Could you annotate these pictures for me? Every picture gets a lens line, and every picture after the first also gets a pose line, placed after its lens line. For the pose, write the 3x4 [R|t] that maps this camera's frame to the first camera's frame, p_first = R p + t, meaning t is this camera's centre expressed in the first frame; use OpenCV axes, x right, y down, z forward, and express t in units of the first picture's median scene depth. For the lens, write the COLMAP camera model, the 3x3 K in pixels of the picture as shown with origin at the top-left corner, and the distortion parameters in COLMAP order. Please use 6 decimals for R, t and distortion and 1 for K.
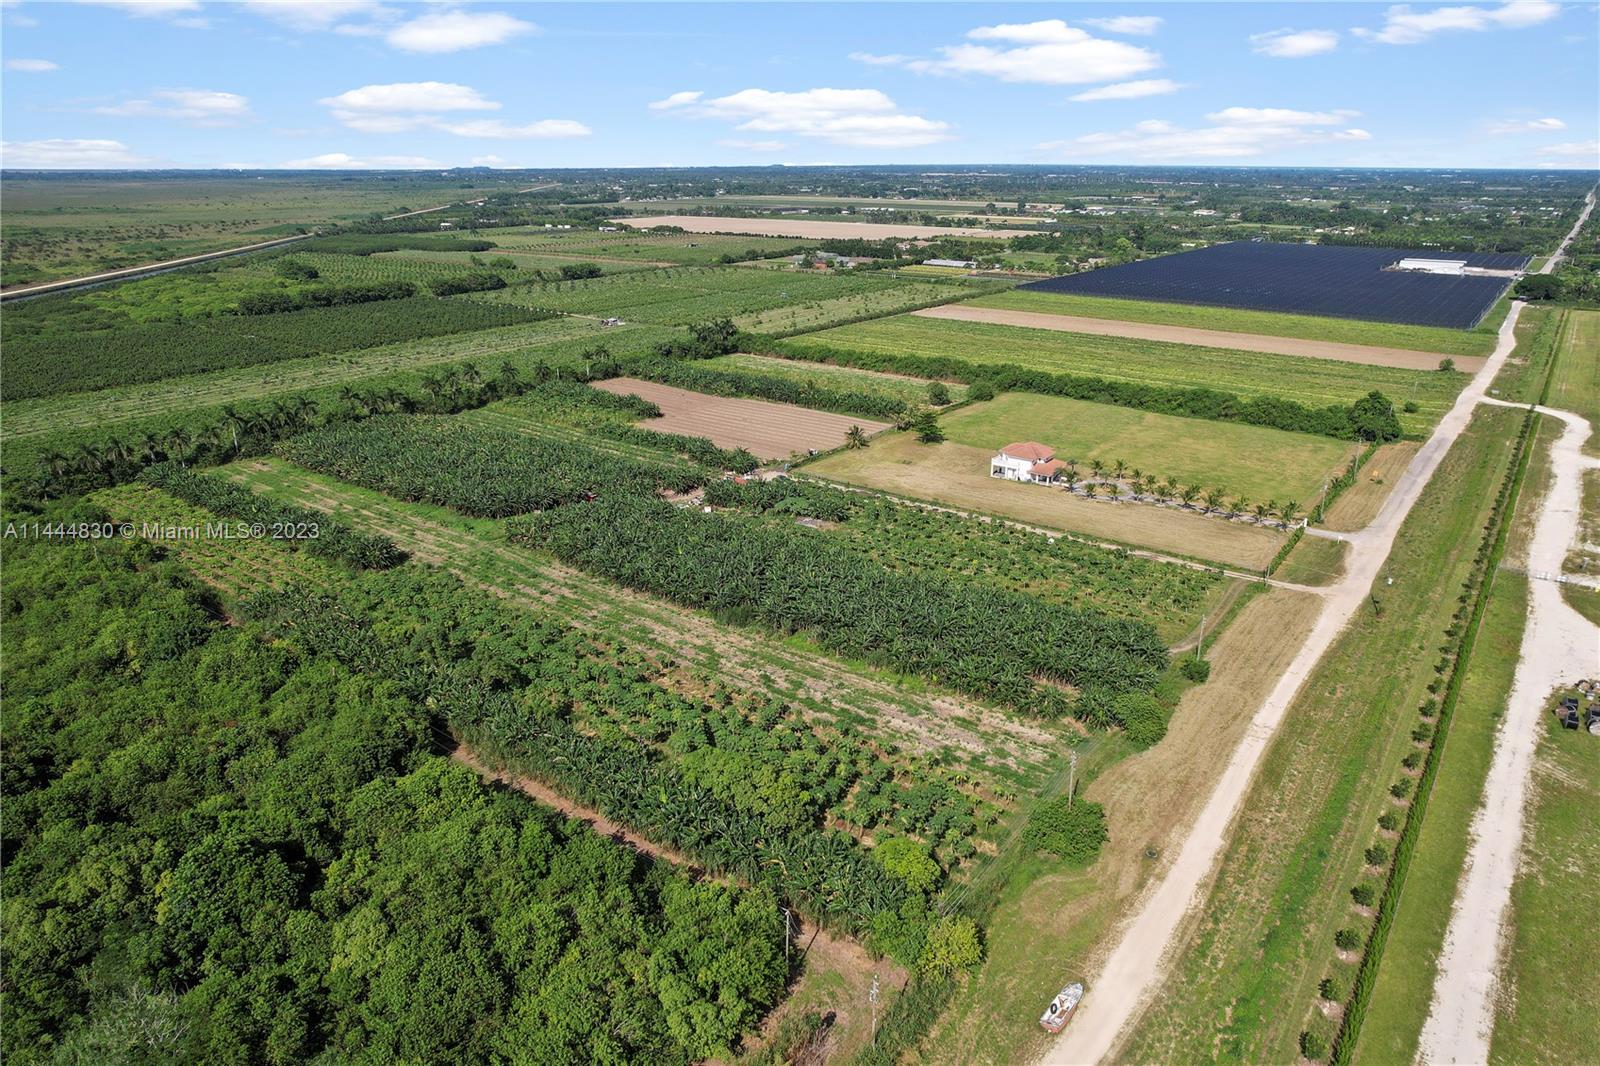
lens RADIAL K [[1024.6, 0, 812.9], [0, 1024.6, 481.4], [0, 0, 1]] dist [-0.041268, 0.000915]
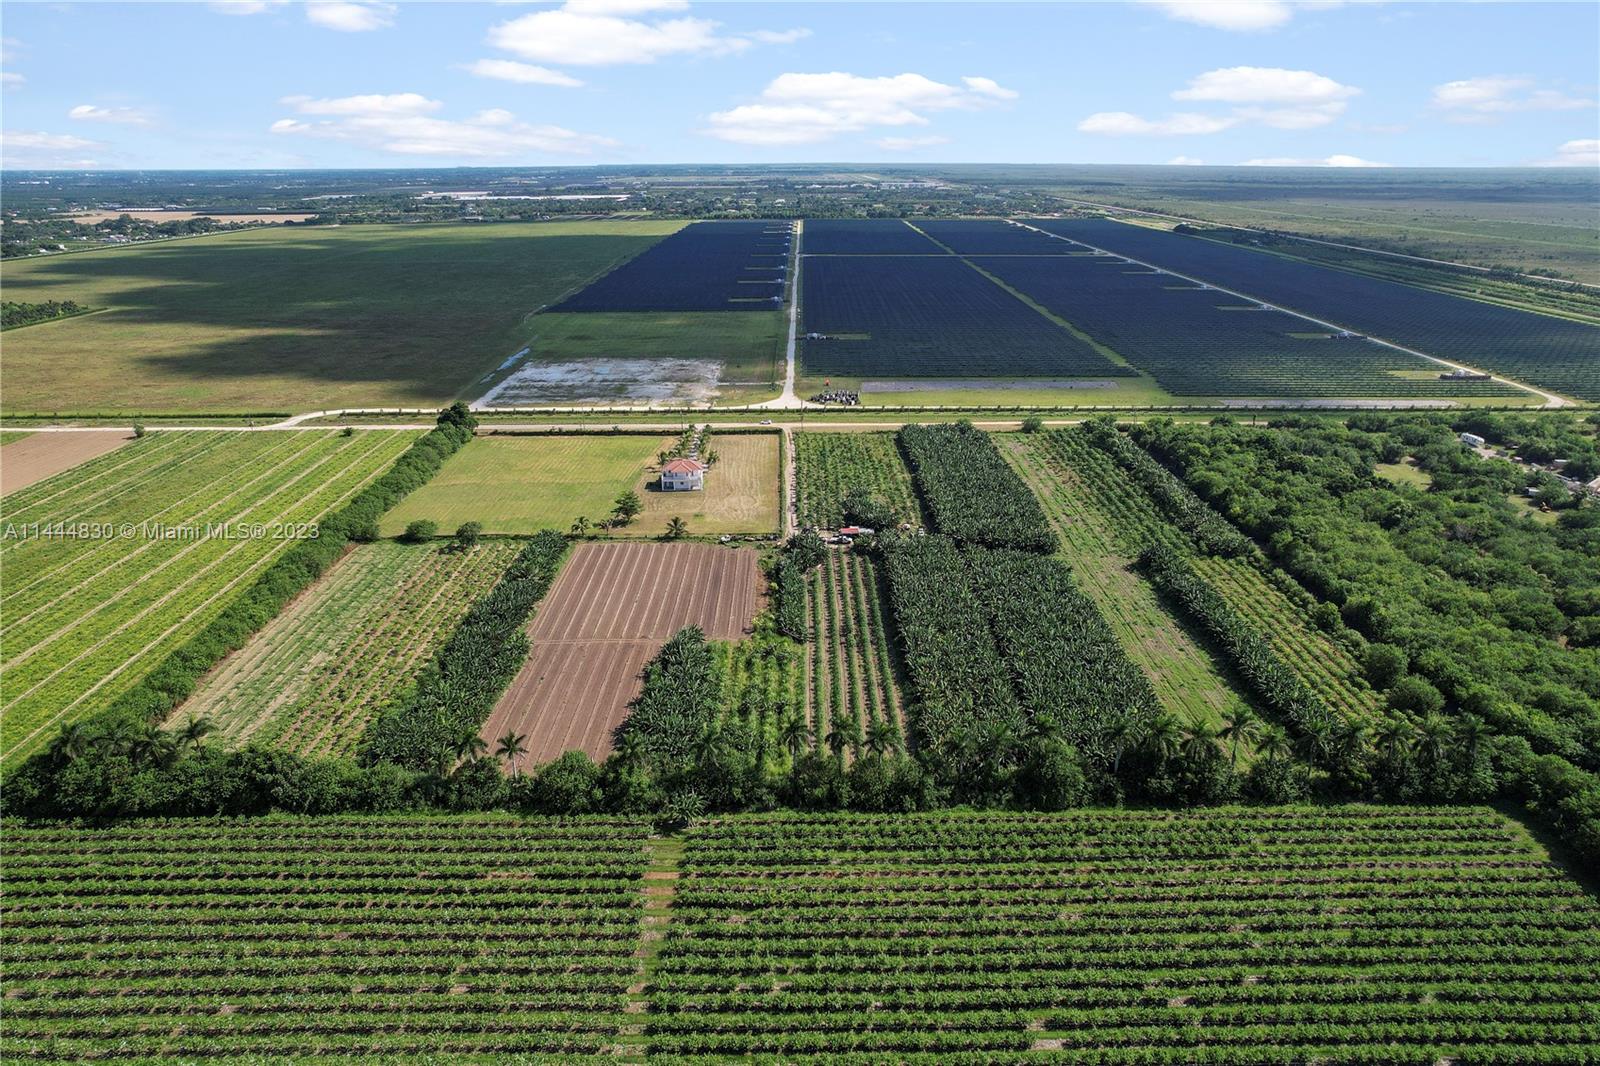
lens RADIAL K [[1030.1, 0, 800.0], [0, 1030.1, 533.0], [0, 0, 1]] dist [-0.057933, 0.040019]
pose [[-0.606766, -0.267285, 0.748595, -0.921911], [0.245411, 0.832769, 0.496255, -0.595982], [-0.756048, 0.484824, -0.439701, 1.567934]]
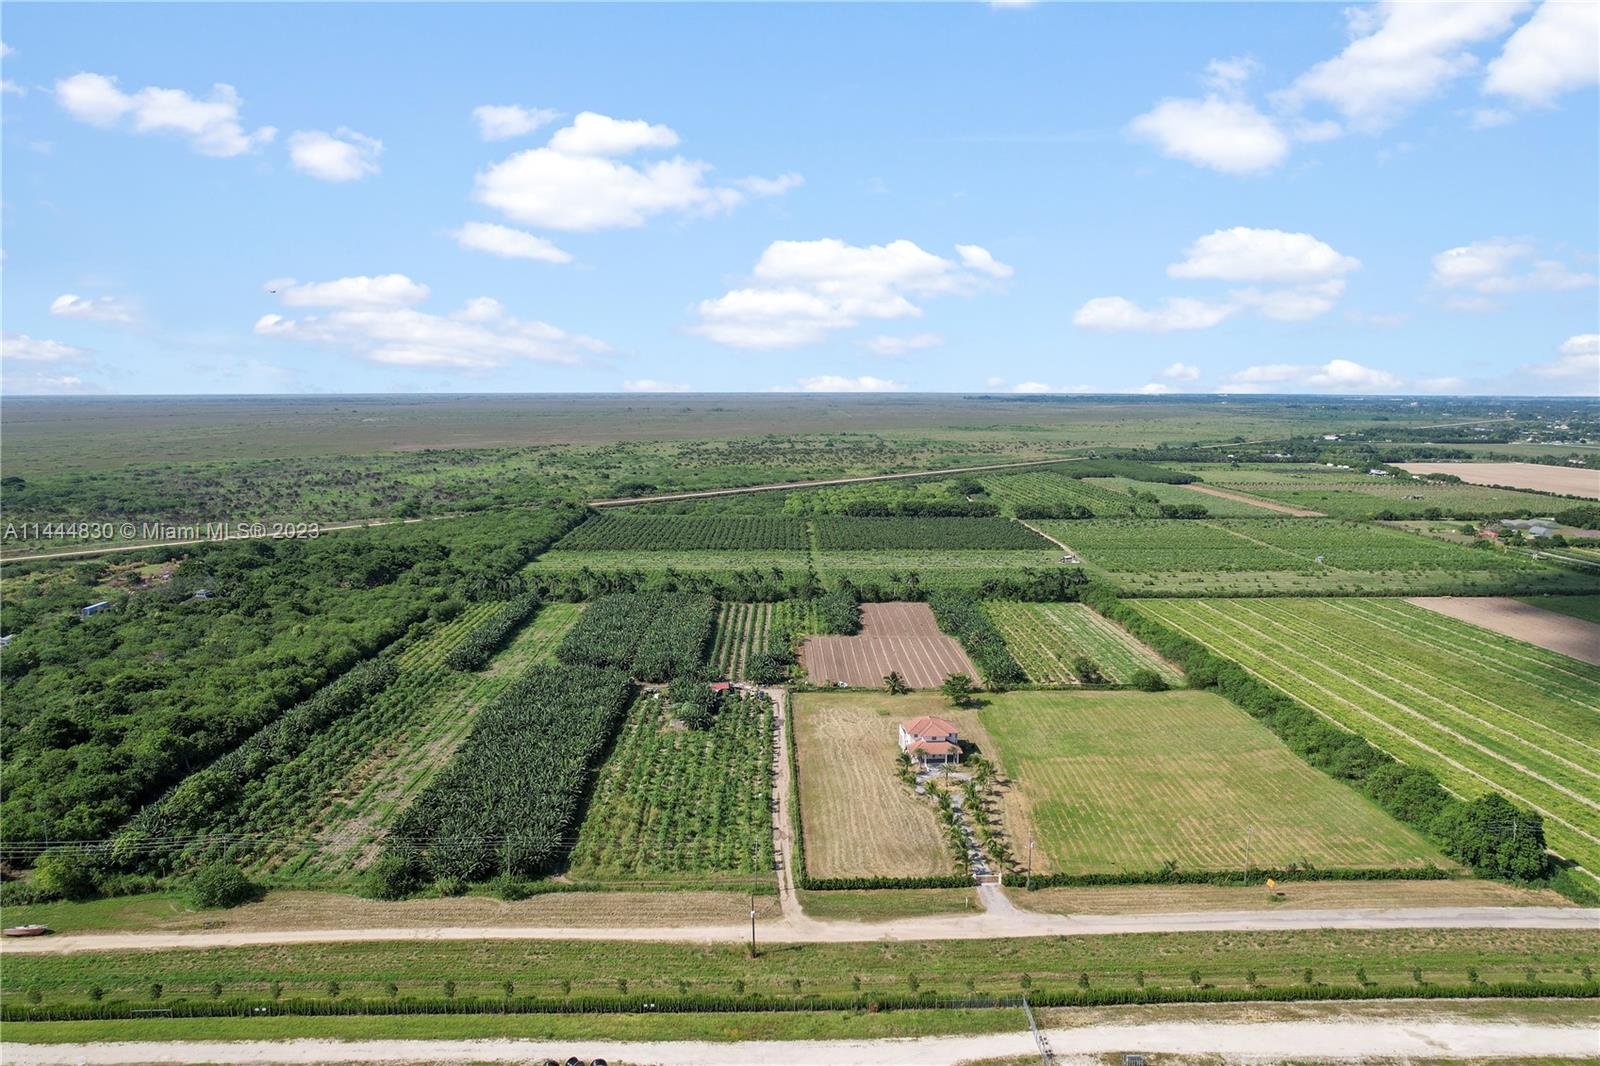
lens RADIAL K [[1046.2, 0, 797.4], [0, 1046.2, 569.6], [0, 0, 1]] dist [-0.041771, 0.002058]
pose [[0.617422, 0.135081, -0.774947, 0.882588], [-0.236338, 0.971486, -0.018957, -0.125874], [0.750290, 0.194854, 0.631741, 0.296466]]
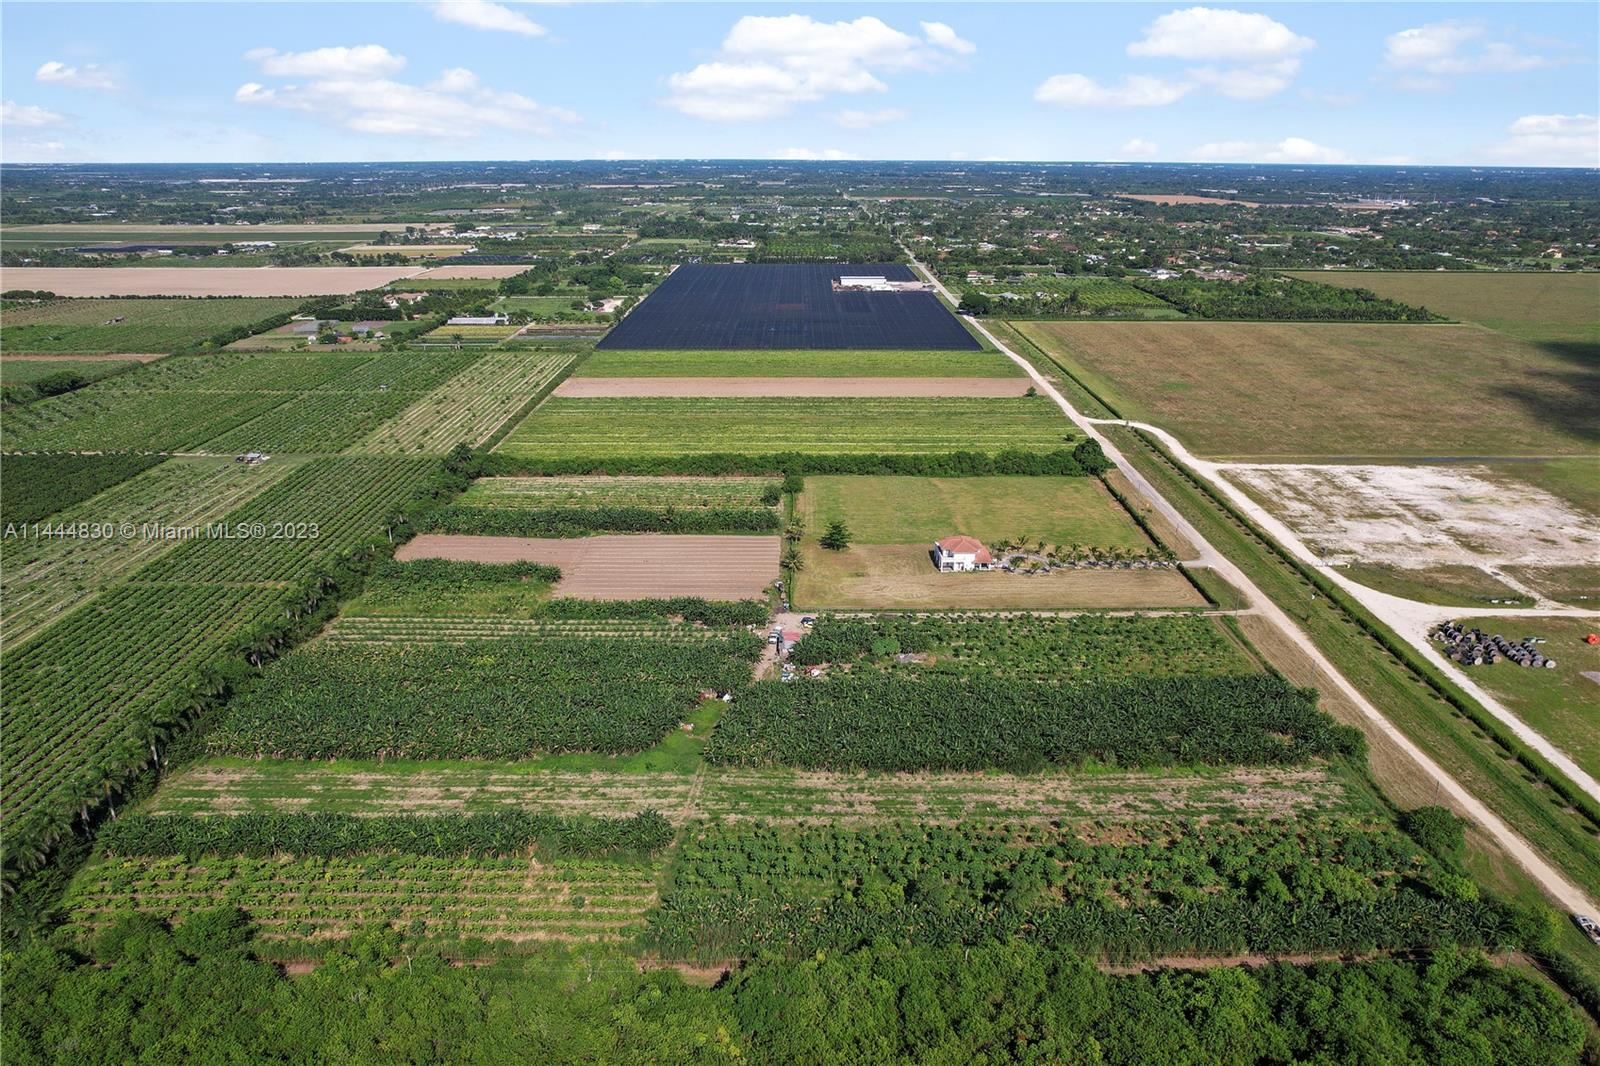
lens RADIAL K [[1030.1, 0, 800.0], [0, 1030.1, 533.0], [0, 0, 1]] dist [-0.057933, 0.040019]
pose [[0.800172, -0.207257, 0.562823, -0.629035], [0.177535, 0.978191, 0.107812, -0.211384], [-0.572893, 0.013652, 0.819516, 0.138175]]
